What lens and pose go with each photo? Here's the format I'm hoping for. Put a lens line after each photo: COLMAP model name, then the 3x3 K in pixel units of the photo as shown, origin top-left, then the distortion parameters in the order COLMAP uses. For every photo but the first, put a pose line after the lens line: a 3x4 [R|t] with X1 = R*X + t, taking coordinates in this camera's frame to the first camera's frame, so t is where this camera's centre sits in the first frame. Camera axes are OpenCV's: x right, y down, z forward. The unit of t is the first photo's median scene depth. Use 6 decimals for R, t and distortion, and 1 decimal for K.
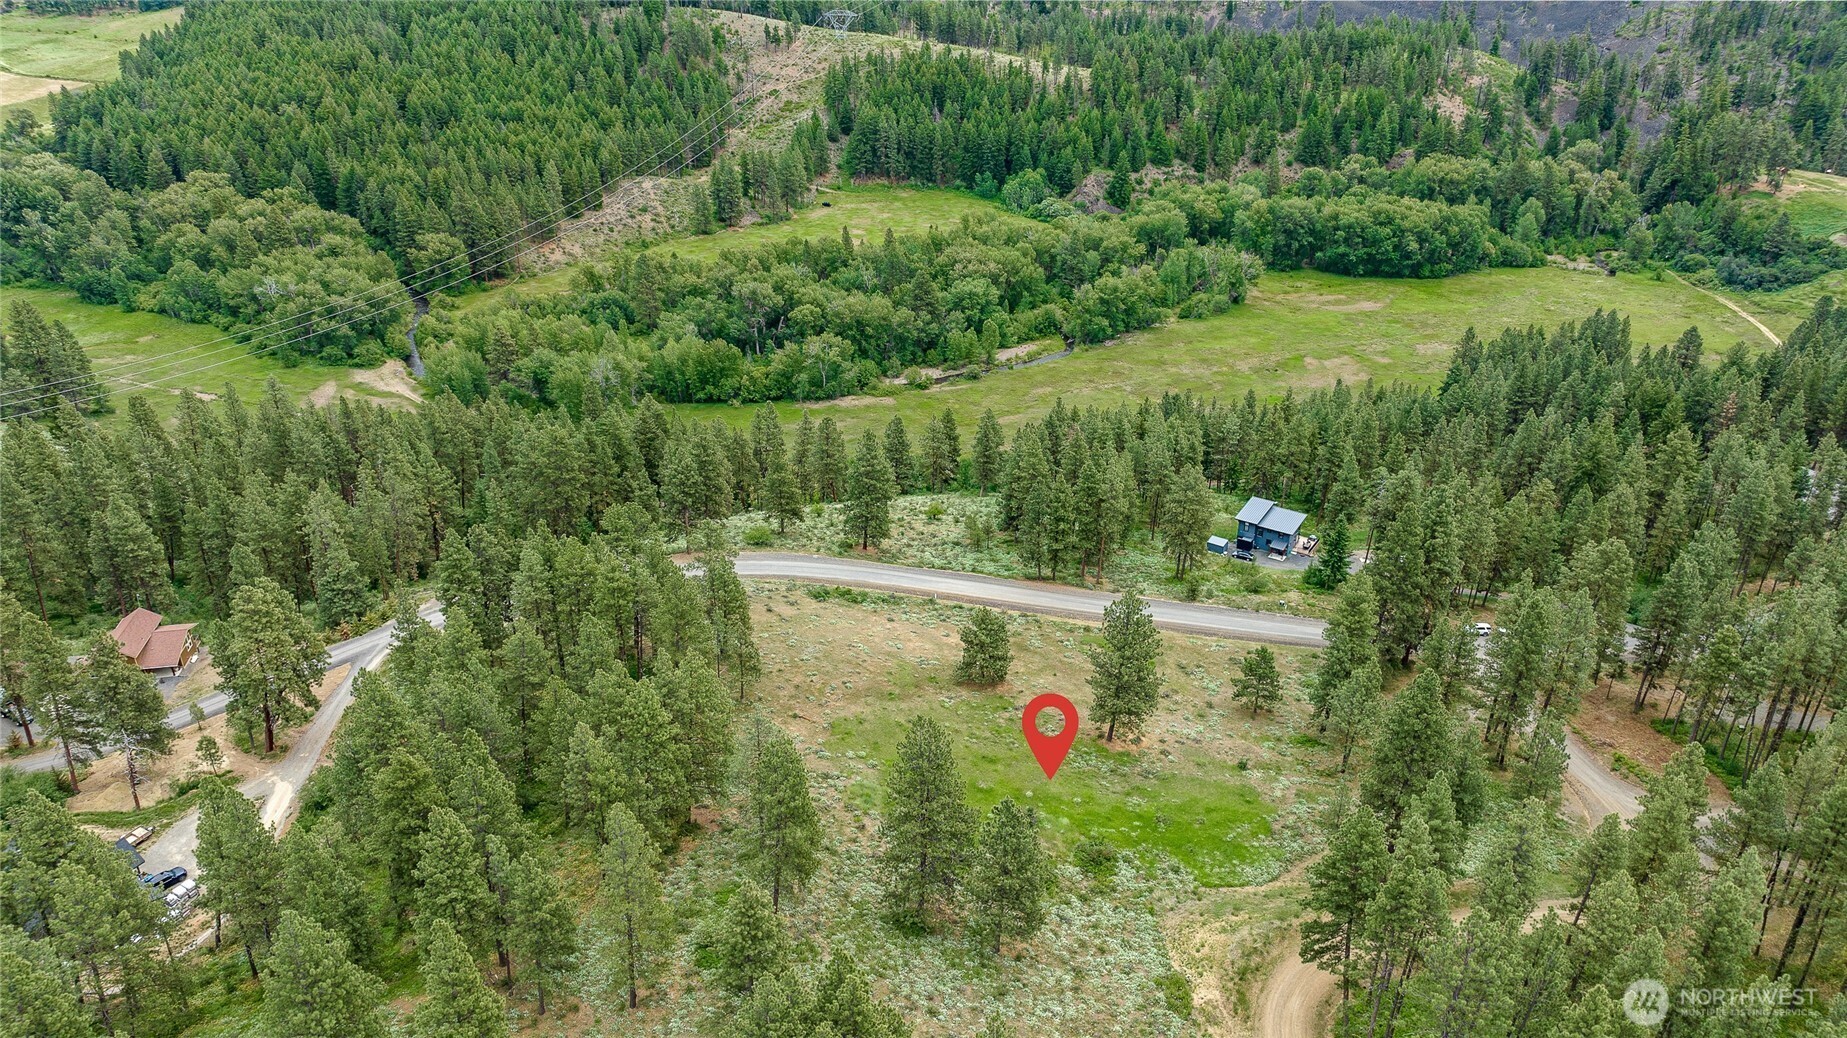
lens RADIAL K [[1310.4, 0, 920.1], [0, 1310.4, 492.6], [0, 0, 1]] dist [-0.020911, 0.002250]
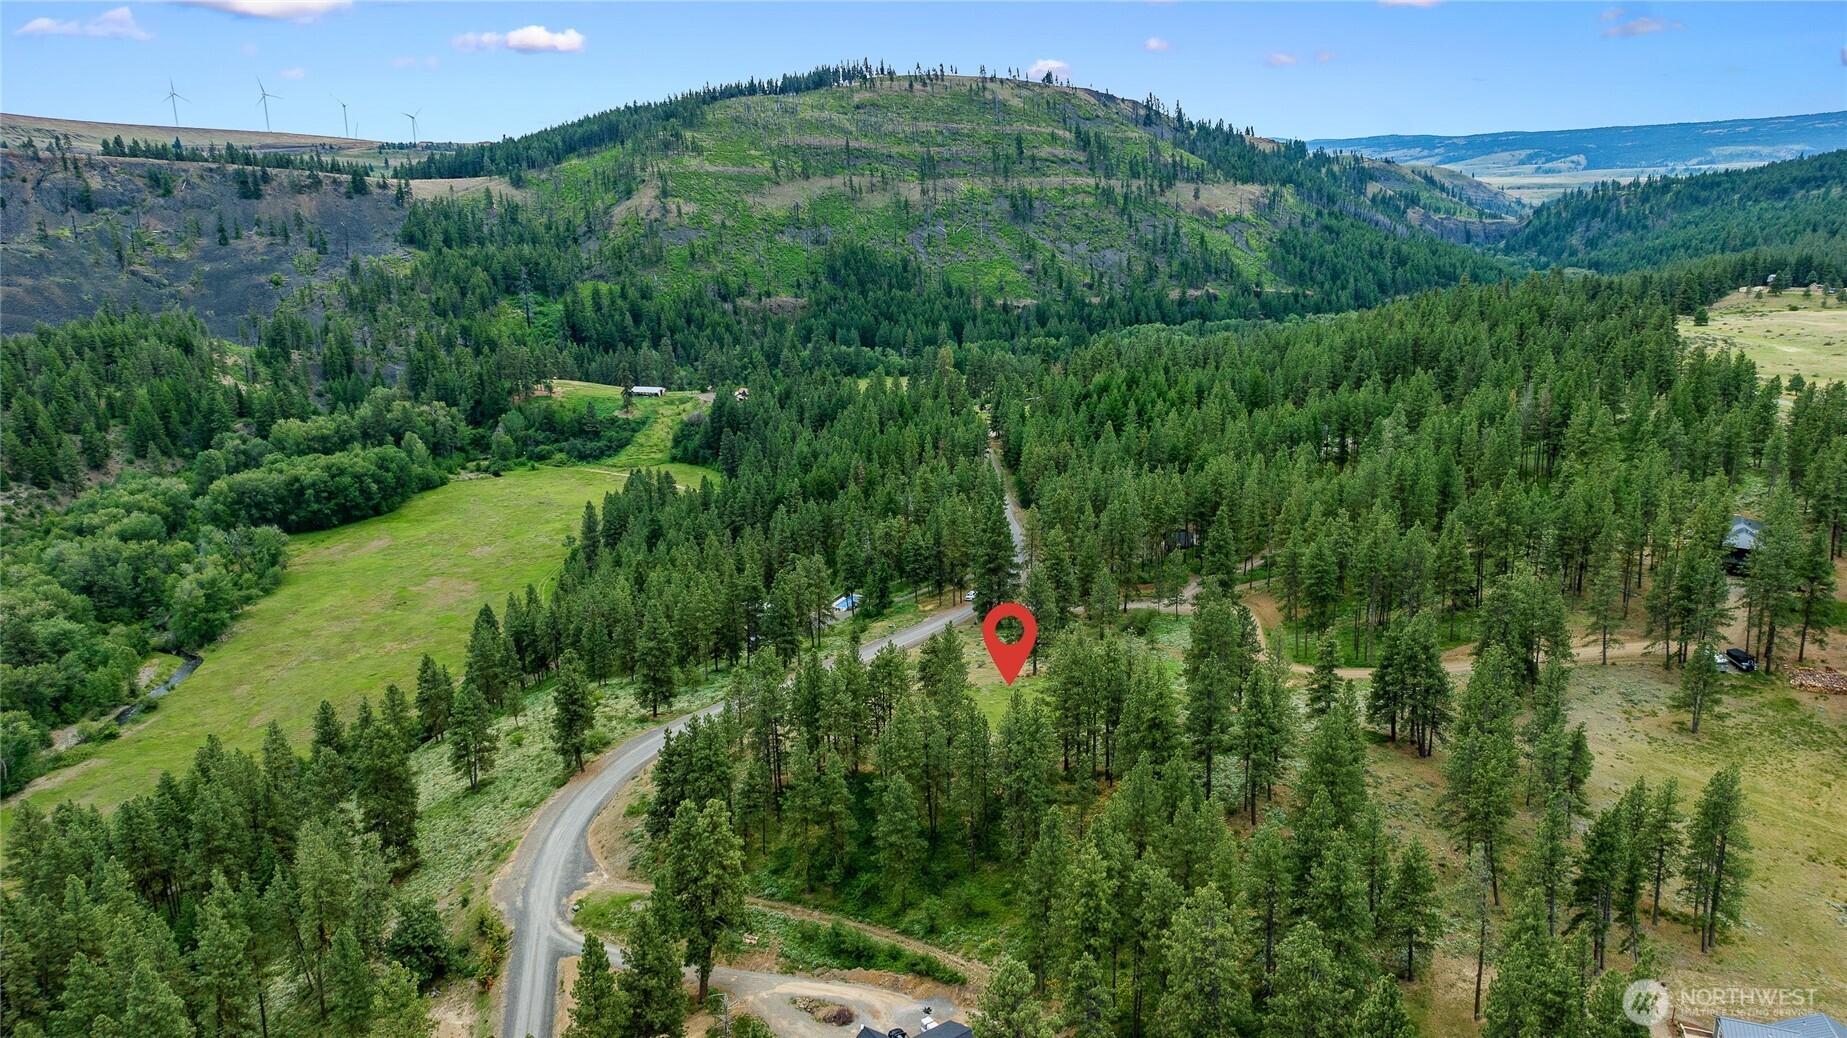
lens RADIAL K [[1315.1, 0, 923.5], [0, 1315.1, 519.0], [0, 0, 1]] dist [-0.126887, 0.119920]
pose [[0.427578, -0.236101, 0.872602, -0.334551], [0.399811, 0.915139, 0.051702, -0.032402], [-0.810758, 0.326769, 0.485689, 0.099188]]
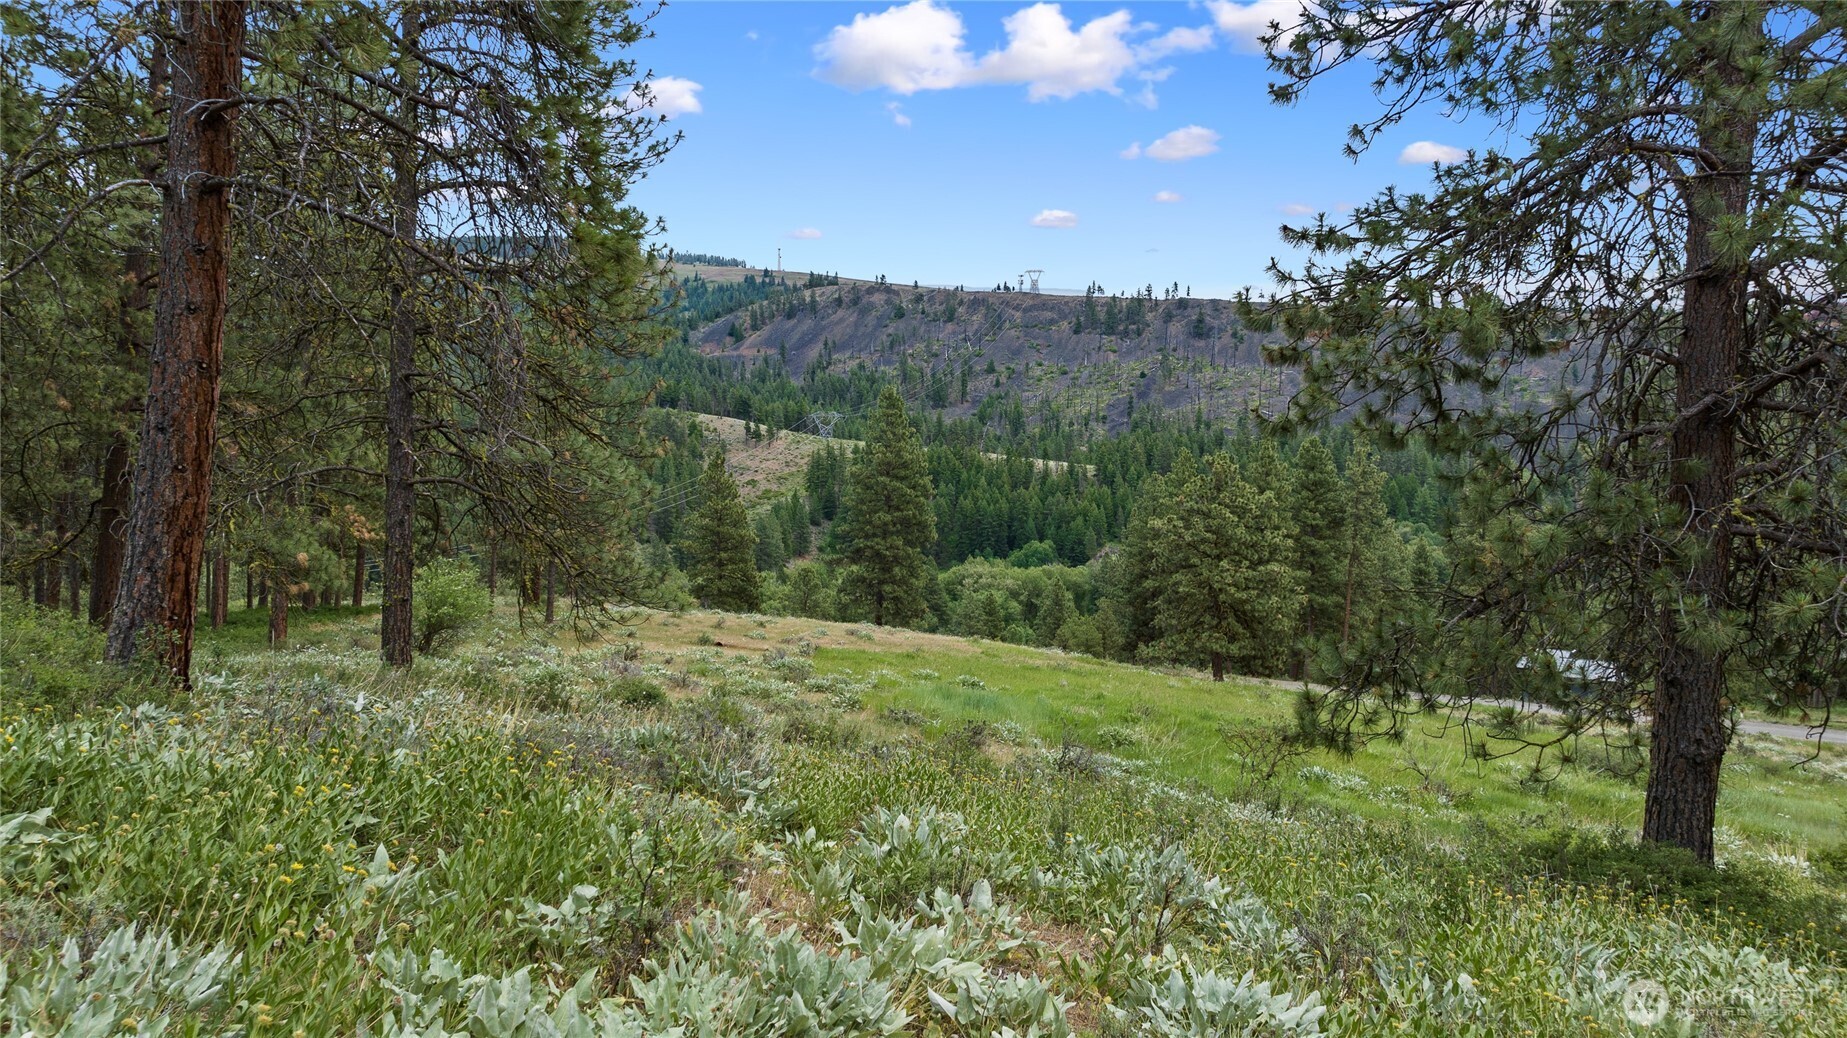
lens RADIAL K [[1289.6, 0, 931.6], [0, 1289.6, 553.7], [0, 0, 1]] dist [0.001024, -0.000083]
pose [[0.999490, 0.011500, 0.029778, -0.014271], [-0.000464, 0.937984, -0.346677, 0.070242], [-0.031918, 0.346487, 0.937512, 0.200074]]
